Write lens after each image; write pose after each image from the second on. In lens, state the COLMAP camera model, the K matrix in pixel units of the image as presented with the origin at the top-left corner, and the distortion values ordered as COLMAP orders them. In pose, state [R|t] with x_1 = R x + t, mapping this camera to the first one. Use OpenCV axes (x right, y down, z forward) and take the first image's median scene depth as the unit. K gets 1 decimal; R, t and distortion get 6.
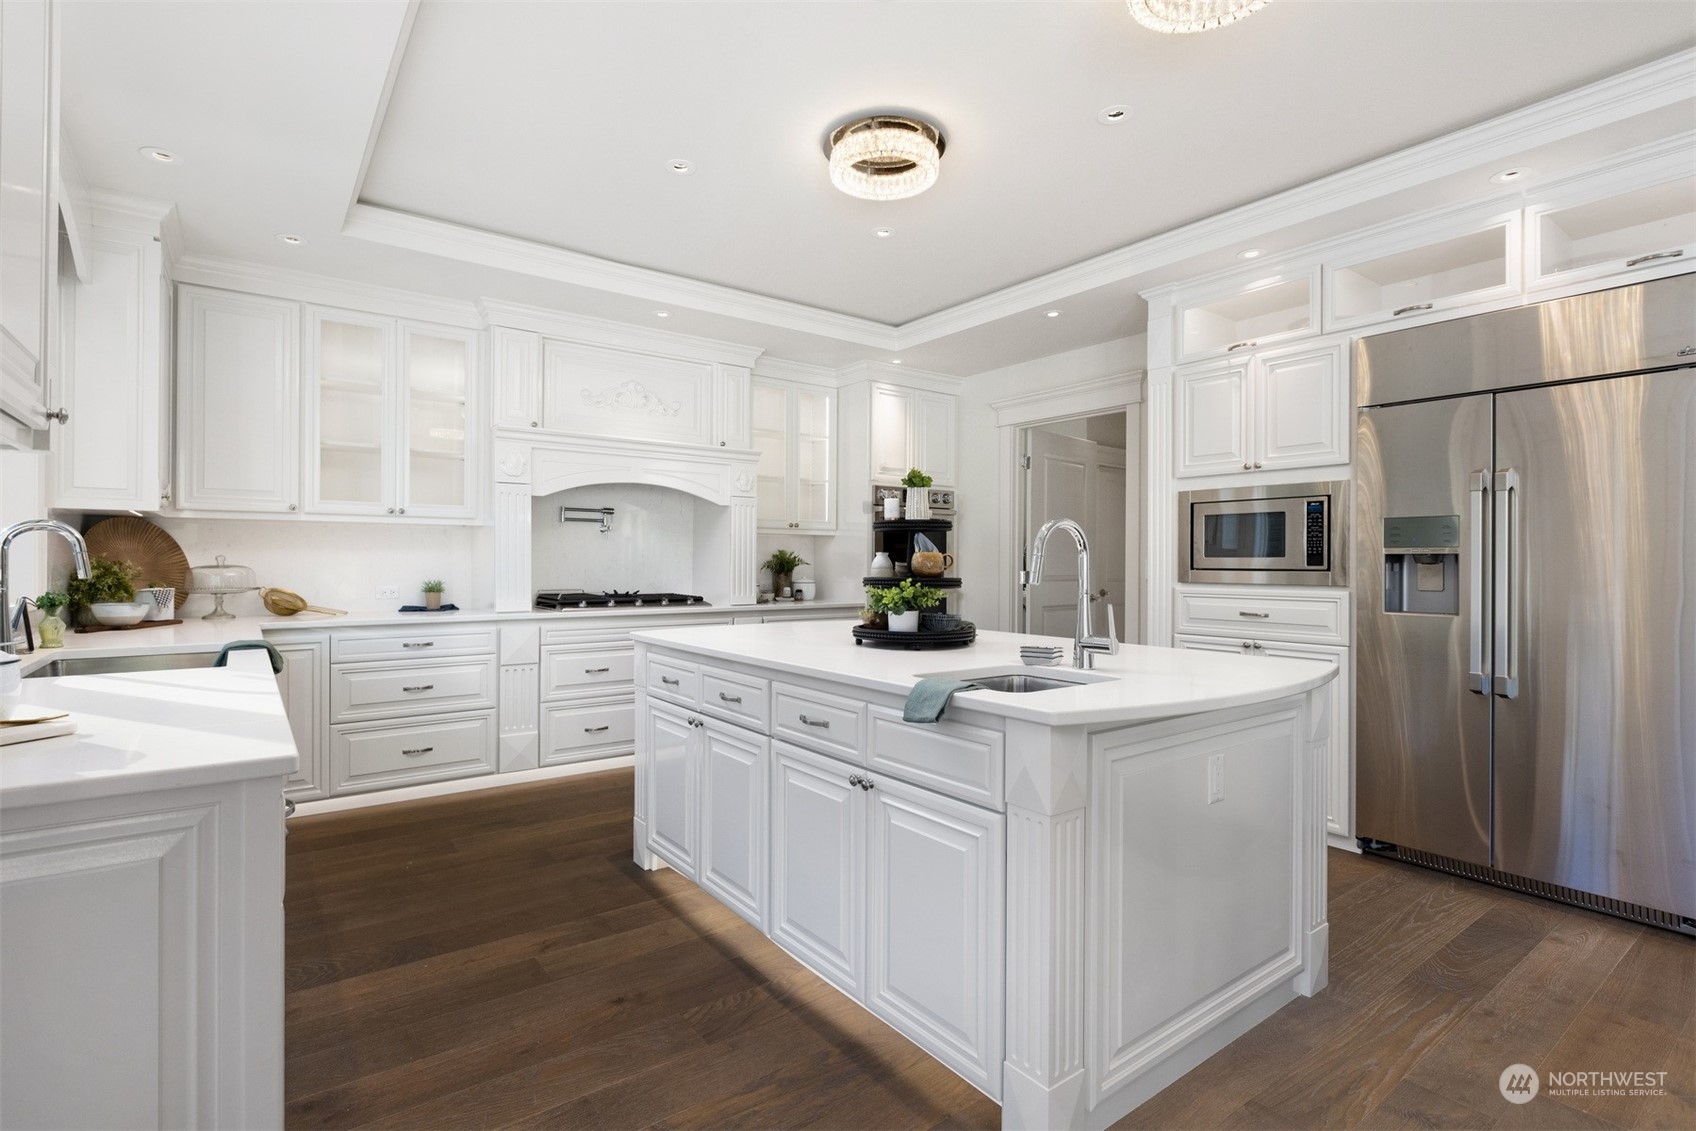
lens RADIAL K [[810.3, 0, 843.8], [0, 810.3, 563.6], [0, 0, 1]] dist [-0.003690, -0.000415]
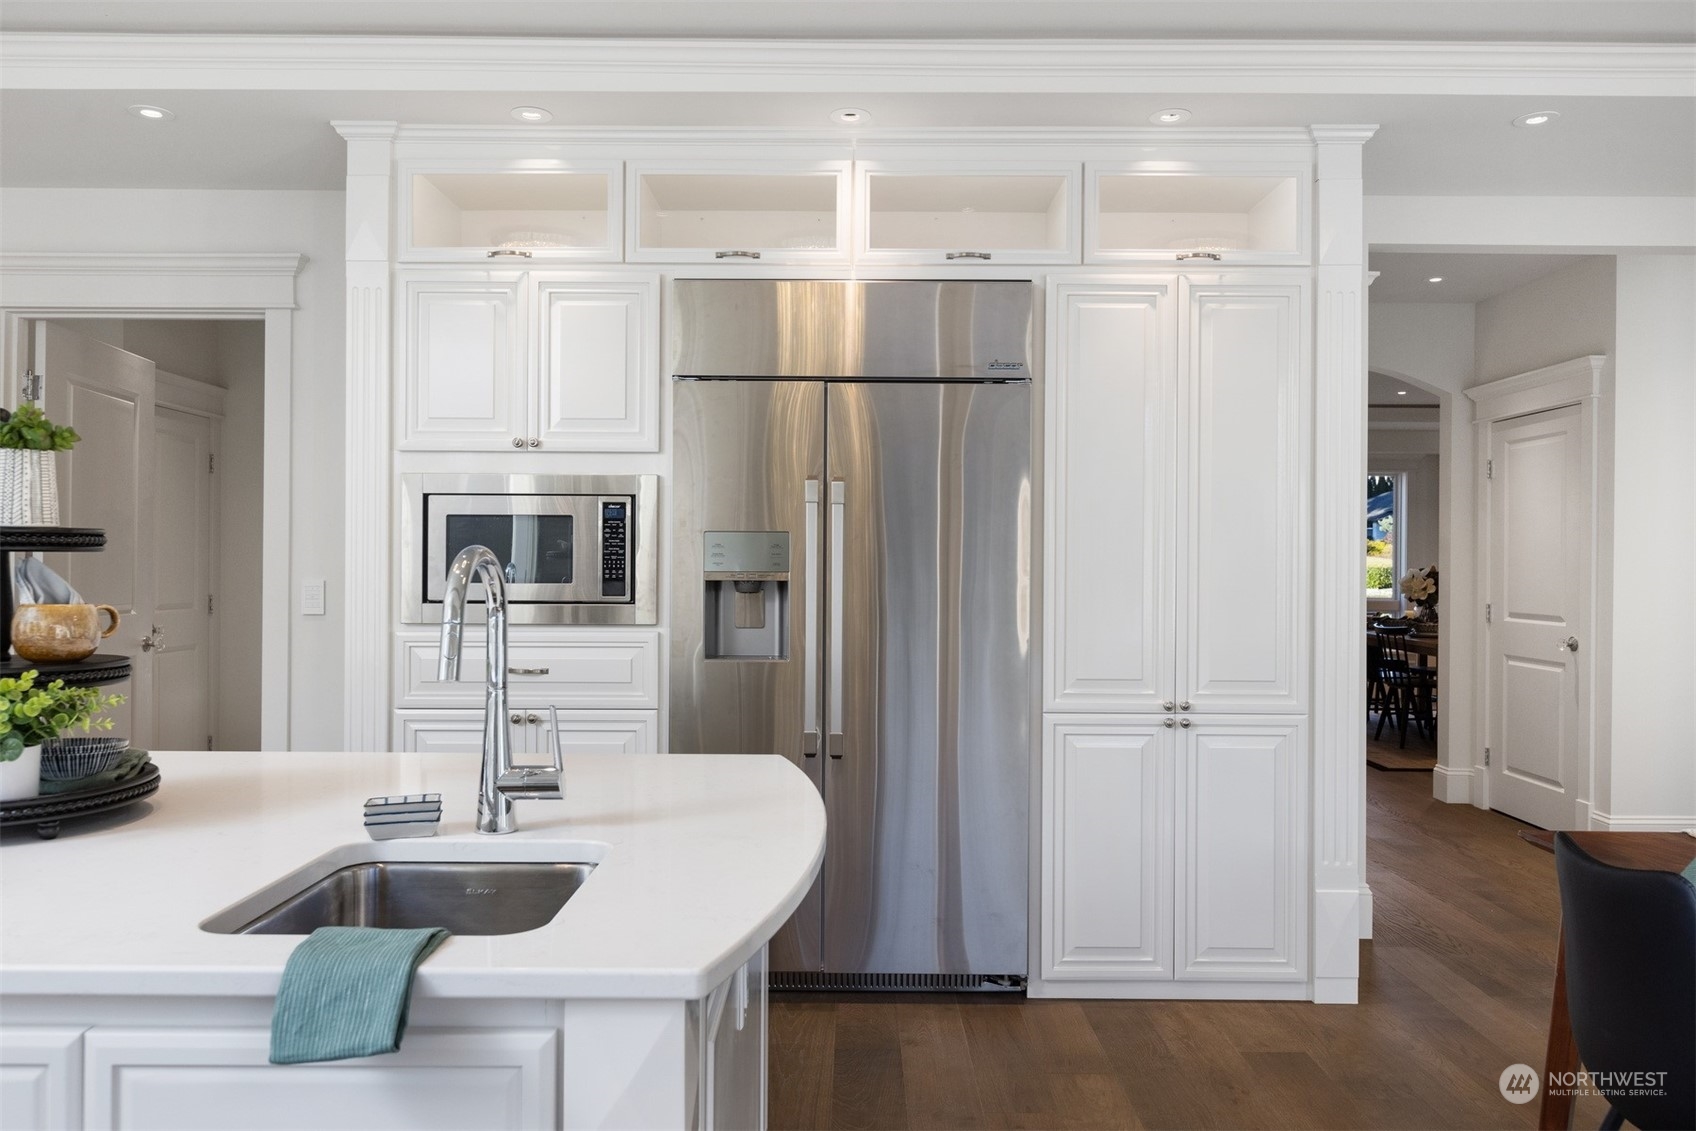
lens RADIAL K [[1213.1, 0, 849.3], [0, 1213.1, 563.6], [0, 0, 1]] dist [-0.003780, -0.004147]
pose [[0.595615, -0.002795, 0.803265, -0.129388], [-0.002565, 0.999982, 0.005381, -0.031575], [-0.803266, -0.005266, 0.595597, 0.226917]]
